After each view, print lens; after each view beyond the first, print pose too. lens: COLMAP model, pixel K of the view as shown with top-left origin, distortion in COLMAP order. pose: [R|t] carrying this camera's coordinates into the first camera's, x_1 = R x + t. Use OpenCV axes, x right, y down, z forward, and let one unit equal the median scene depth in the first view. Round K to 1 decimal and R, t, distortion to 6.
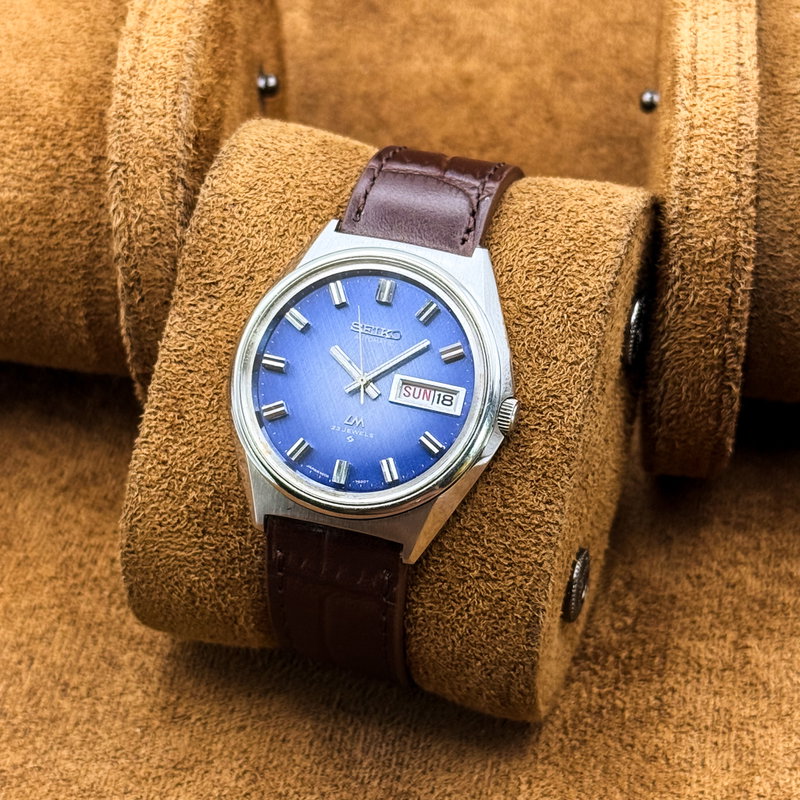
lens RADIAL K [[2321.1, 0, 400.0], [0, 2321.1, 400.0], [0, 0, 1]] dist [0.067138, 0.610764]
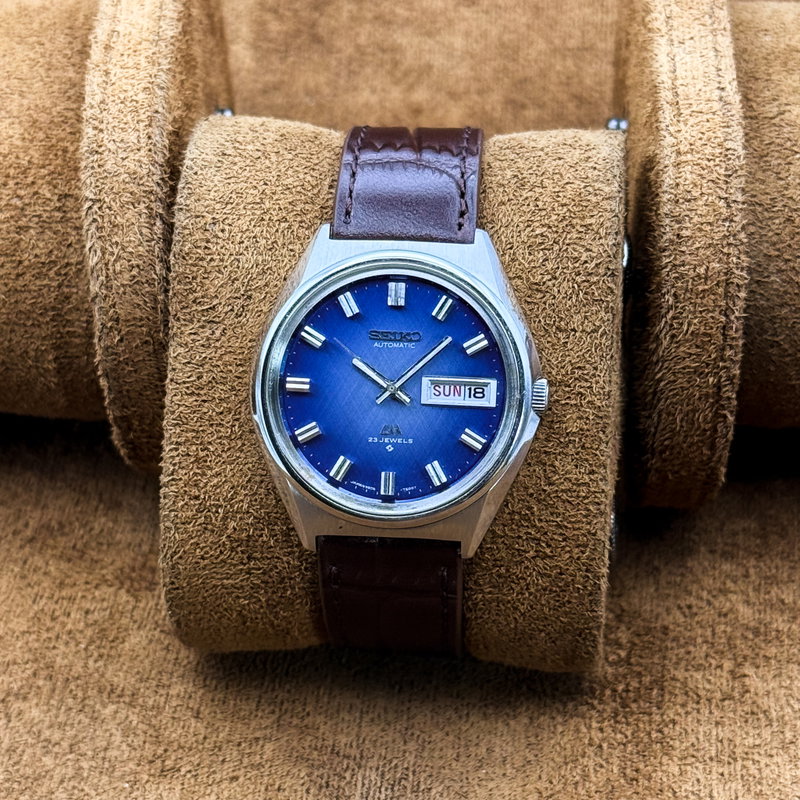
lens RADIAL K [[2321.1, 0, 400.0], [0, 2321.1, 400.0], [0, 0, 1]] dist [0.067138, 0.610764]
pose [[0.976003, -0.184257, 0.116053, -0.124401], [0.168784, 0.976846, 0.131468, -0.129086], [-0.137589, -0.108726, 0.984504, 0.020795]]
